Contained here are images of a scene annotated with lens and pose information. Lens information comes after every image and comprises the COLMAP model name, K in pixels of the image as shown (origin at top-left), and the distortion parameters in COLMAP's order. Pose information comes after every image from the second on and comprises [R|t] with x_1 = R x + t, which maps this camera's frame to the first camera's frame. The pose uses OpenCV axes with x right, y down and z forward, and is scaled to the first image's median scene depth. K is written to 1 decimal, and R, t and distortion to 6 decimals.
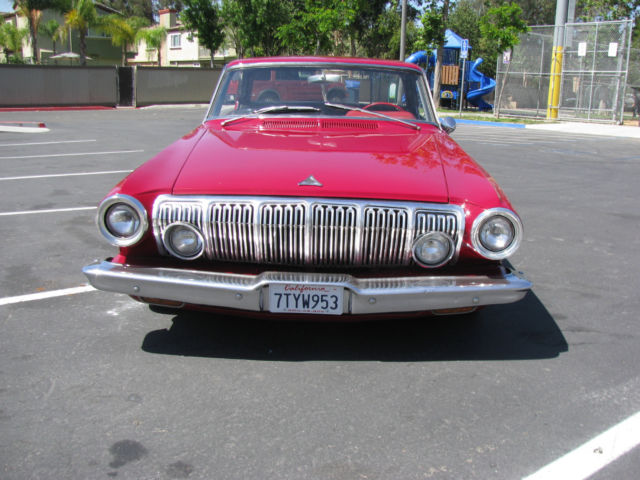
lens RADIAL K [[699.1, 0, 324.7], [0, 699.1, 256.1], [0, 0, 1]] dist [-0.066762, 0.000000]
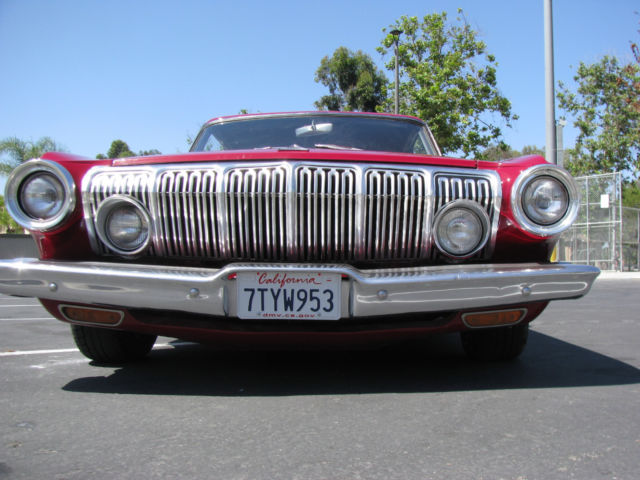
lens RADIAL K [[699.1, 0, 322.6], [0, 699.1, 238.4], [0, 0, 1]] dist [-0.066762, 0.000000]
pose [[0.999801, -0.019633, 0.003525, 0.006439], [0.019835, 0.959886, -0.279687, 0.204985], [0.002107, 0.279701, 0.960085, 0.300187]]
